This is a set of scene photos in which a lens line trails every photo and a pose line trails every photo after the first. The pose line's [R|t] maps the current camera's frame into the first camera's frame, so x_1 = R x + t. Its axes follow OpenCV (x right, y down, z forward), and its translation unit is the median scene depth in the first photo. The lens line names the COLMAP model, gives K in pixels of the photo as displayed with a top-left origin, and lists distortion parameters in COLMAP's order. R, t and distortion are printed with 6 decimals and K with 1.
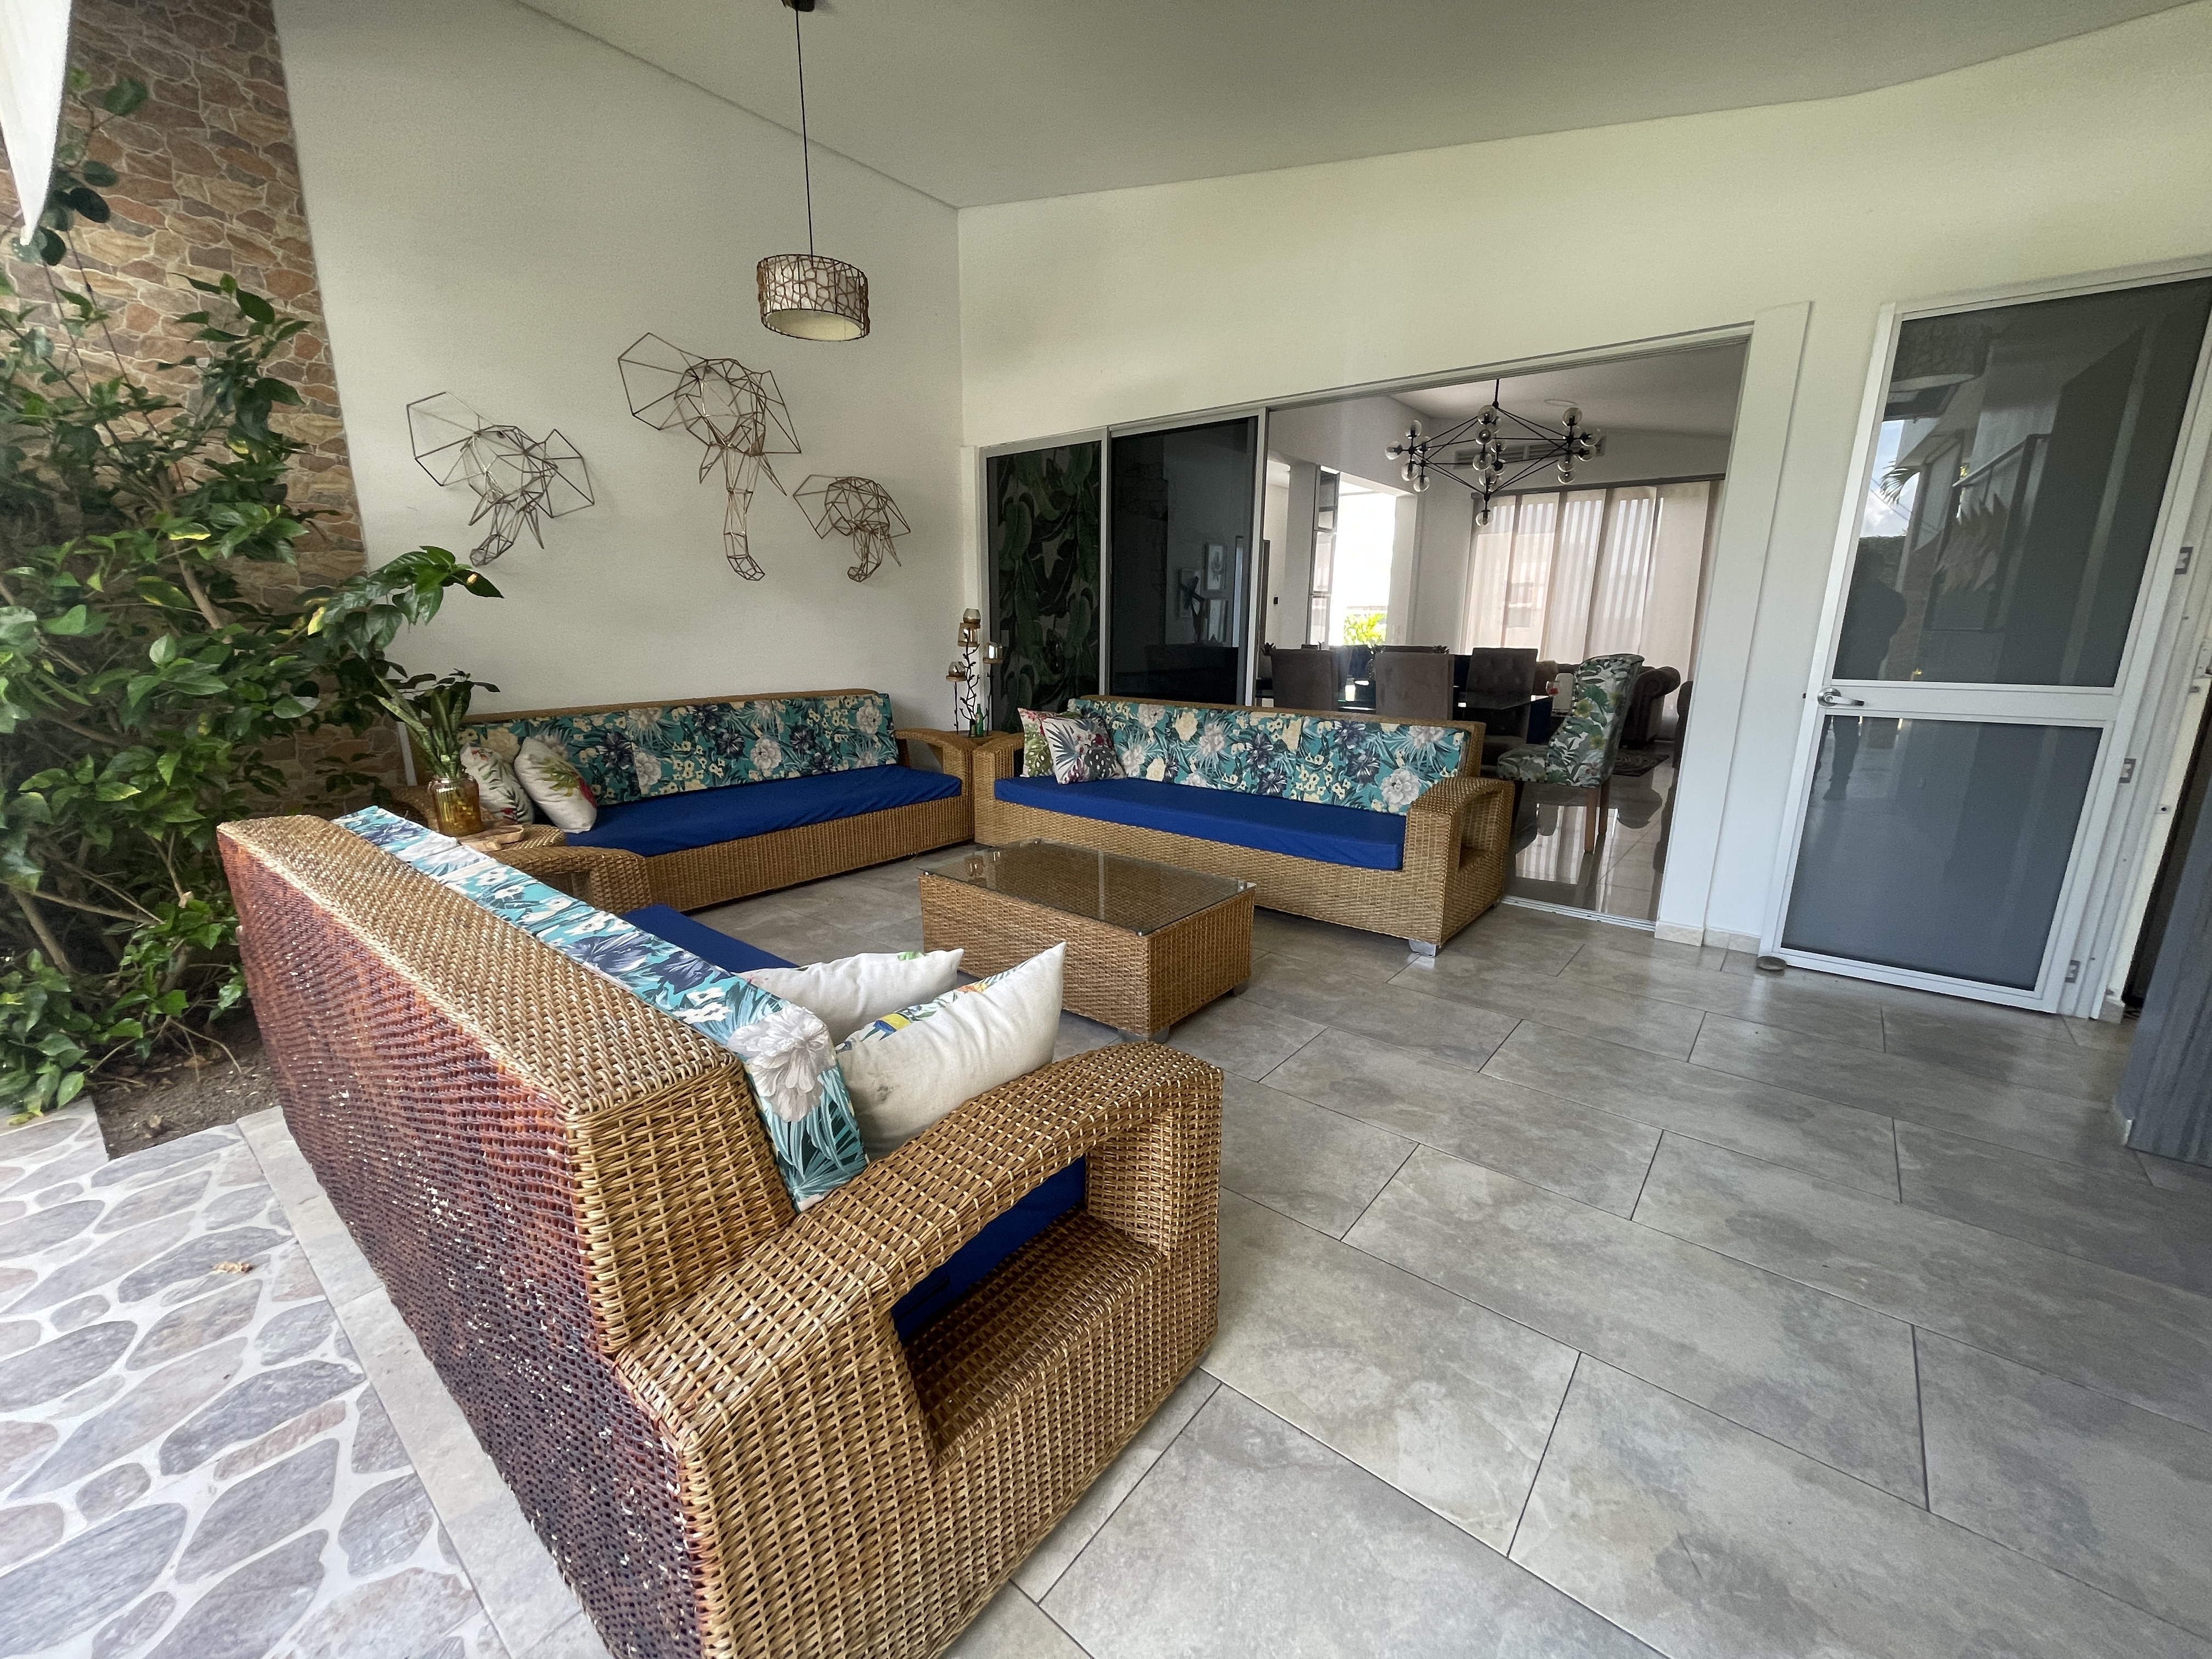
lens RADIAL K [[887.2, 0, 1104.7], [0, 887.2, 829.9], [0, 0, 1]] dist [-0.001379, 0.000028]
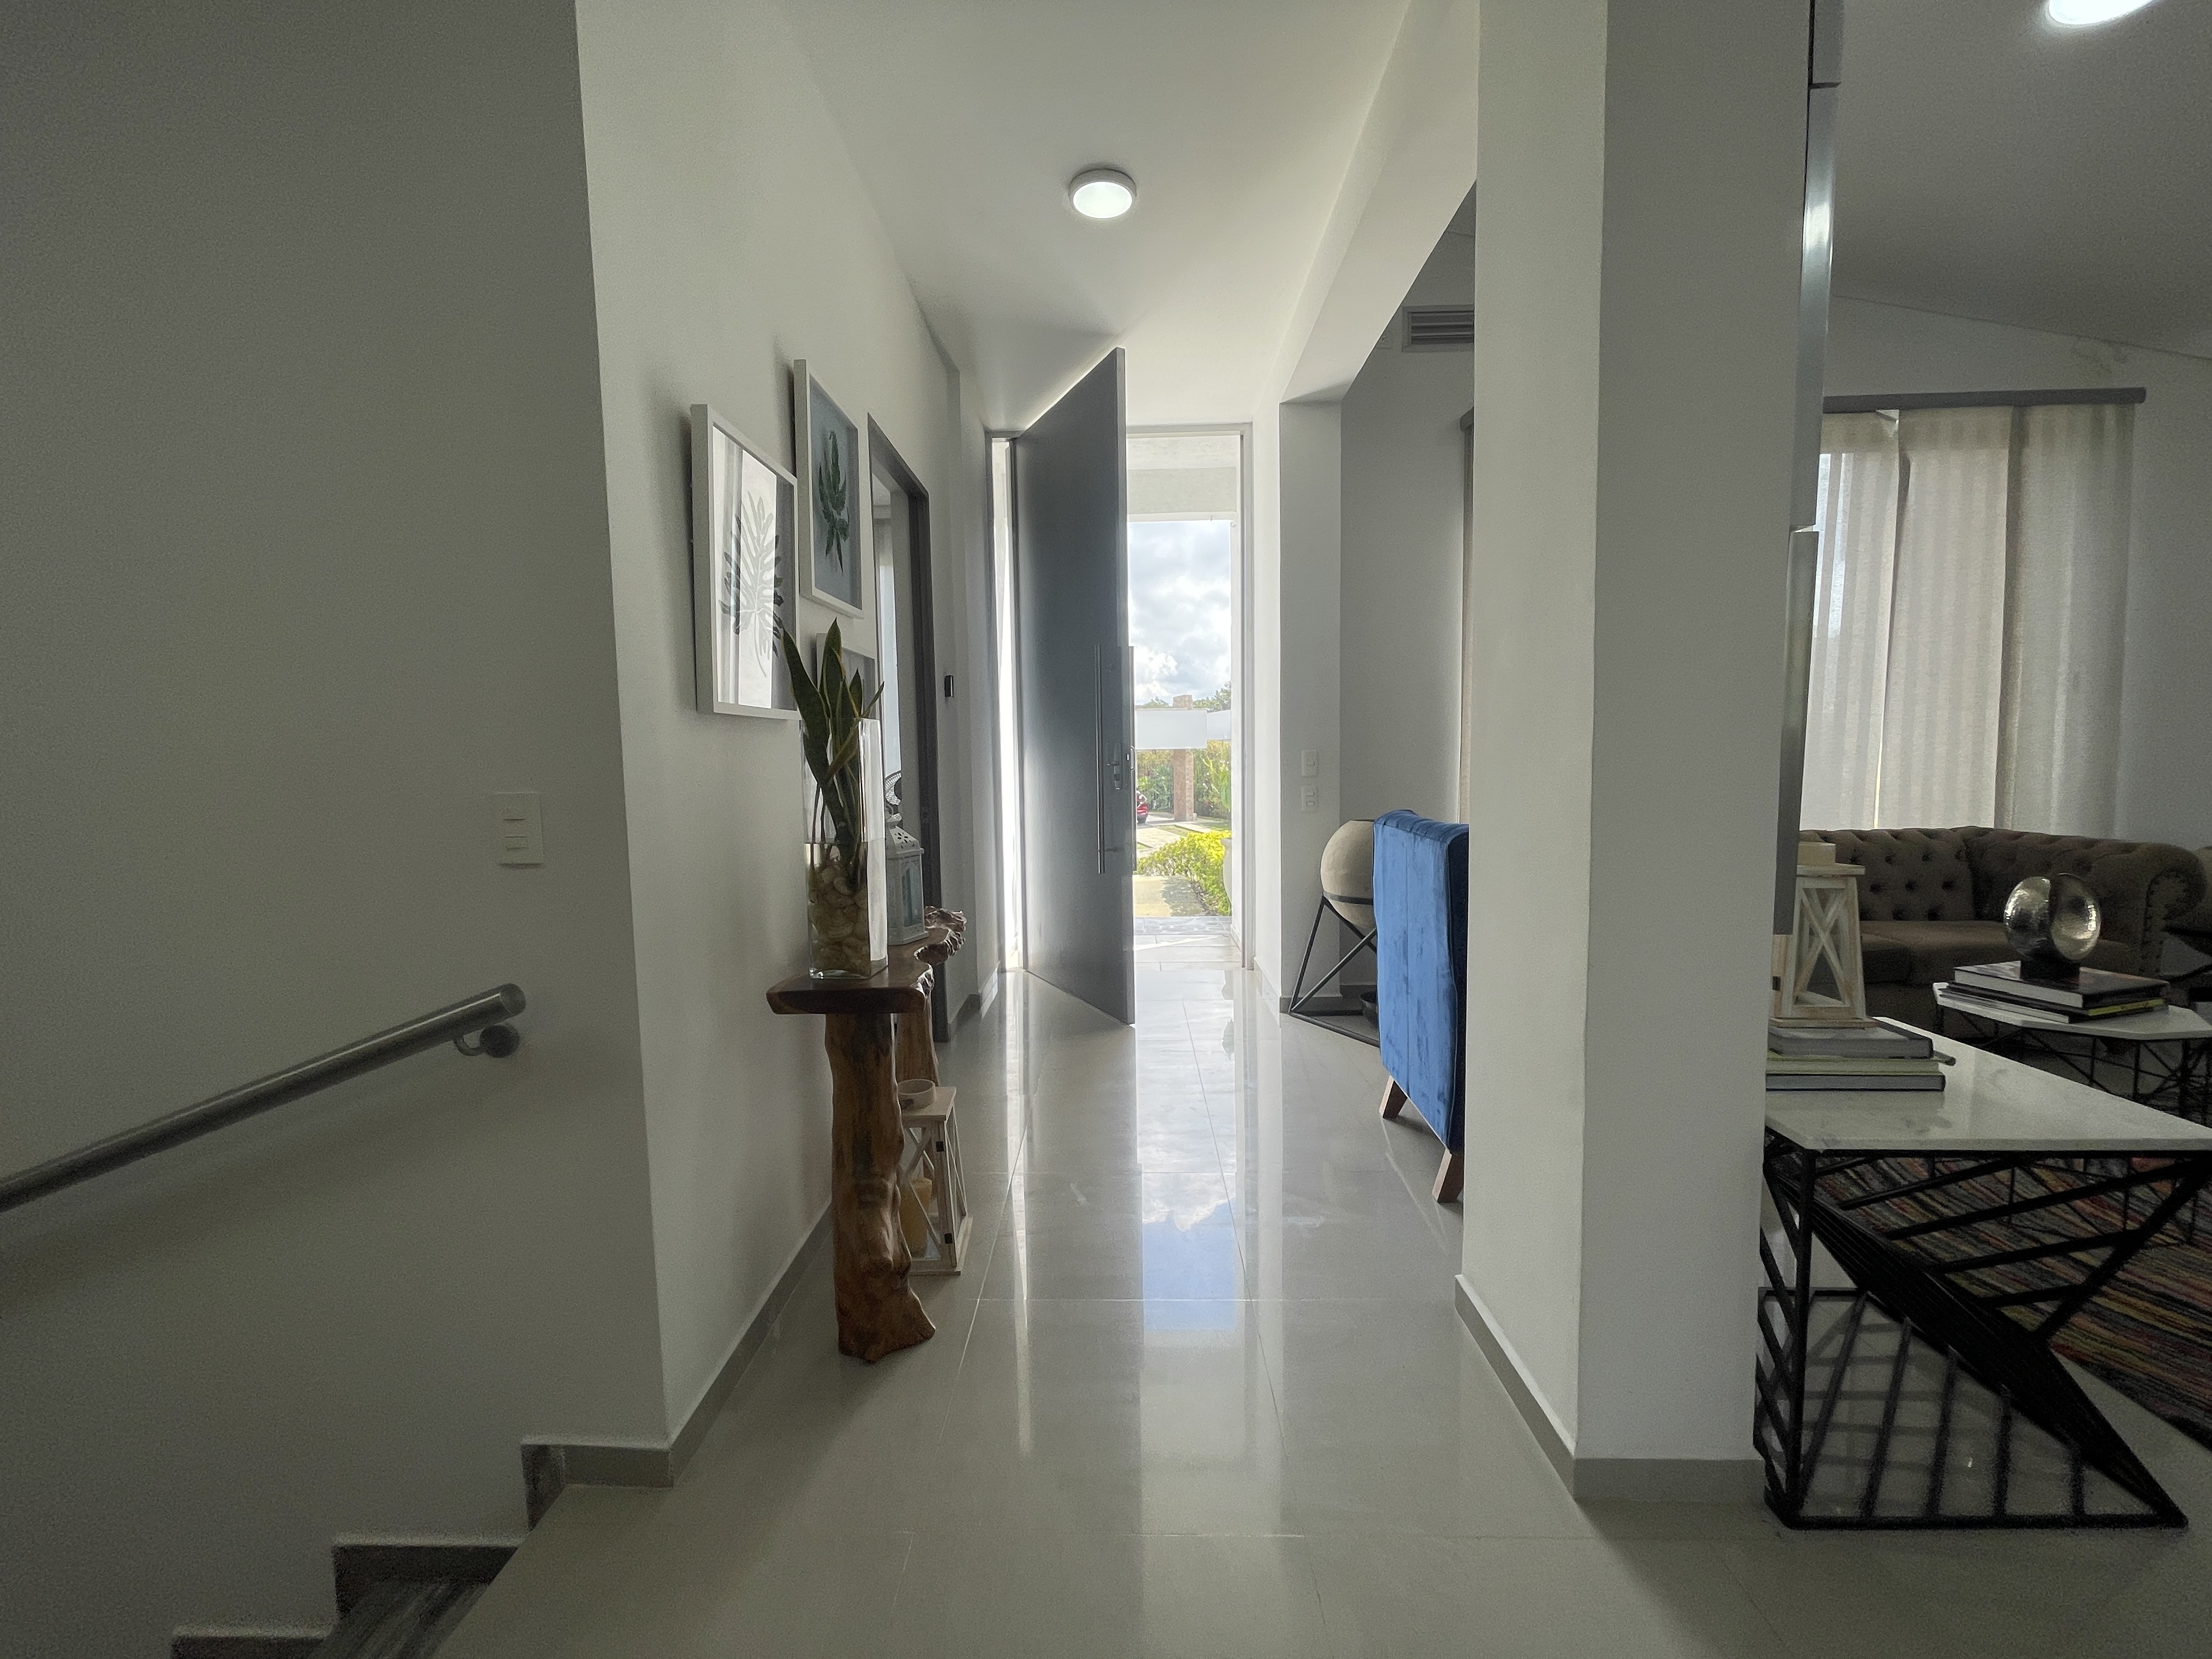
lens RADIAL K [[885.3, 0, 1096.7], [0, 885.3, 826.7], [0, 0, 1]] dist [-0.003152, -0.000638]
pose [[0.797058, -0.070157, 0.599813, 0.179303], [0.163299, 0.981266, -0.102225, -0.782084], [-0.581405, 0.179429, 0.793583, 3.385579]]
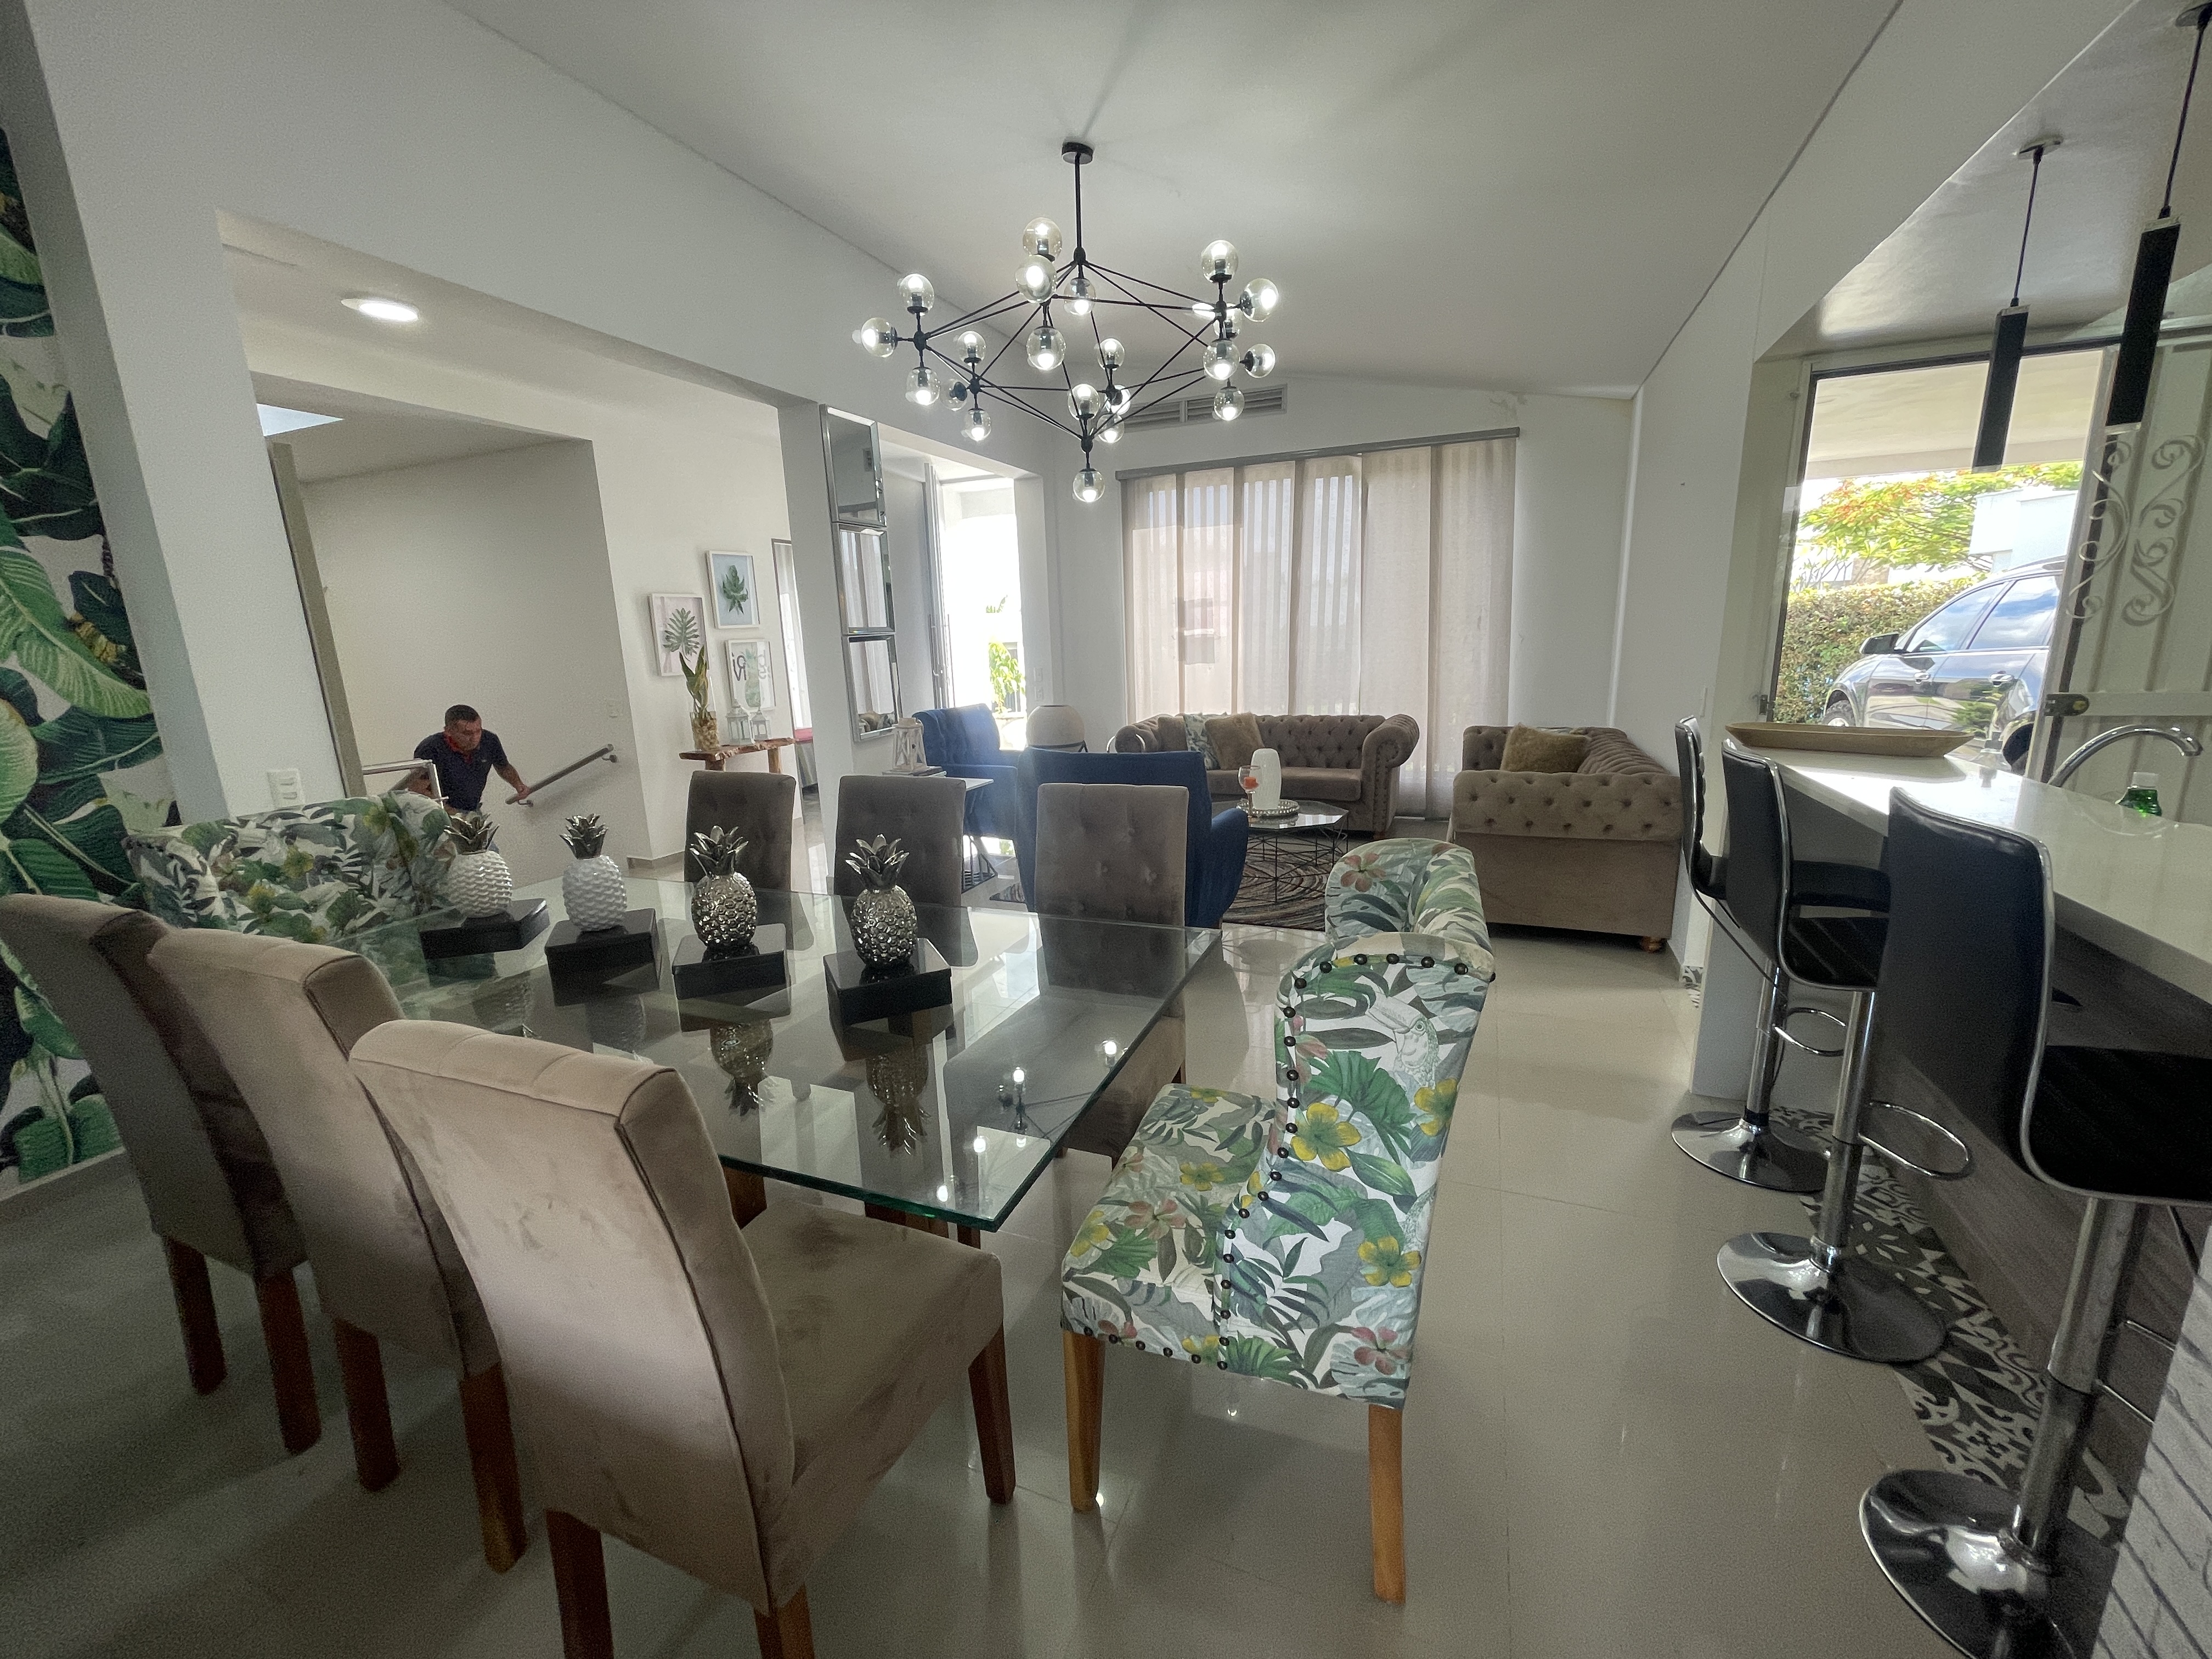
lens RADIAL K [[891.3, 0, 1097.6], [0, 891.3, 828.8], [0, 0, 1]] dist [0.000523, -0.000302]
pose [[0.959629, -0.097792, 0.263721, 0.798089], [0.103089, 0.994652, -0.006286, -0.433251], [-0.261696, 0.033218, 0.964579, 1.462514]]
